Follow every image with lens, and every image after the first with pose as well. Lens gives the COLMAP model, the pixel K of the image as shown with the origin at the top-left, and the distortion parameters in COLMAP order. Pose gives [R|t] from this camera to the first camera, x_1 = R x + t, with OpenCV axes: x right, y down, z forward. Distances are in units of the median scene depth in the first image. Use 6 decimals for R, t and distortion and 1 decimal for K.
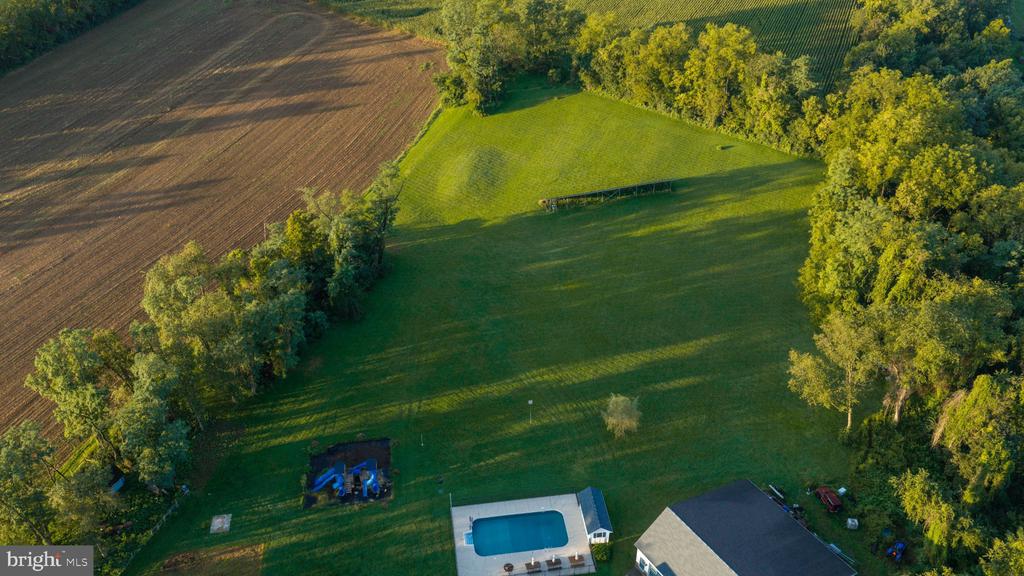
lens RADIAL K [[843.1, 0, 512.0], [0, 843.1, 288.0], [0, 0, 1]] dist [0.025652, -0.066825]
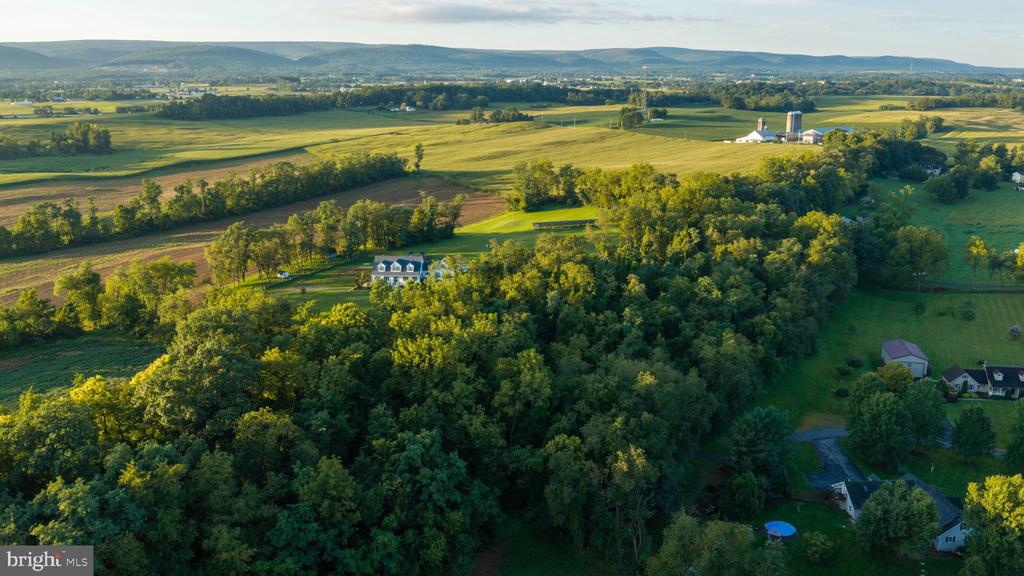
lens RADIAL K [[843.1, 0, 512.0], [0, 843.1, 288.0], [0, 0, 1]] dist [0.025652, -0.066825]
pose [[0.974779, 0.052803, -0.216835, 0.363876], [-0.126054, 0.932047, -0.339703, 0.618257], [0.184163, 0.358468, 0.915196, -0.715170]]
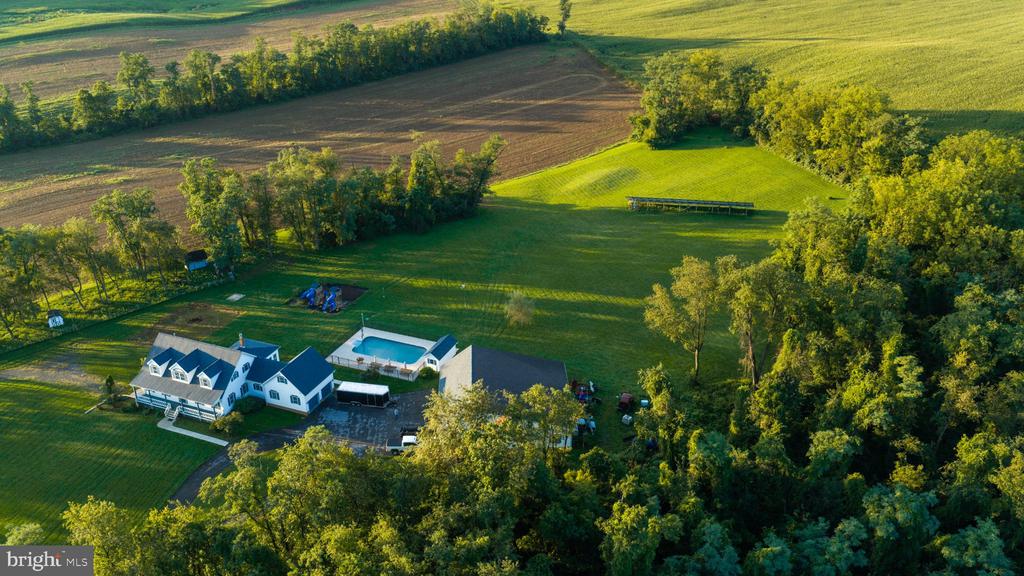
lens RADIAL K [[843.1, 0, 512.0], [0, 843.1, 288.0], [0, 0, 1]] dist [0.025652, -0.066825]
pose [[0.859996, 0.222840, -0.459074, 0.367562], [-0.289922, 0.953685, -0.080190, 0.120699], [0.419942, 0.202059, 0.884771, -0.049705]]
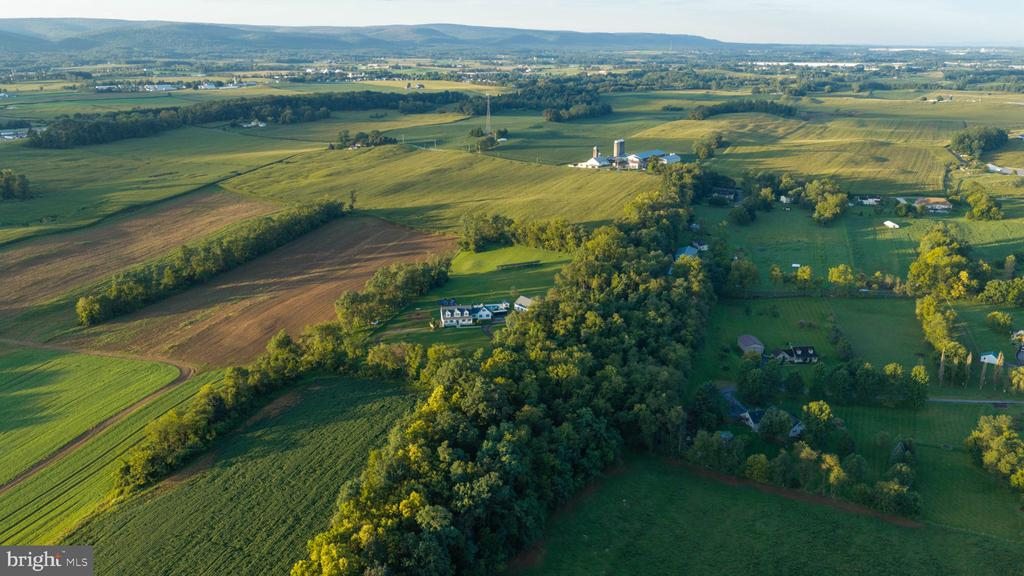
lens RADIAL K [[843.1, 0, 512.0], [0, 843.1, 288.0], [0, 0, 1]] dist [0.025652, -0.066825]
pose [[0.999526, -0.011394, 0.028609, 0.002065], [0.020036, 0.946110, -0.323226, 0.777347], [-0.023384, 0.323646, 0.945889, -1.521617]]
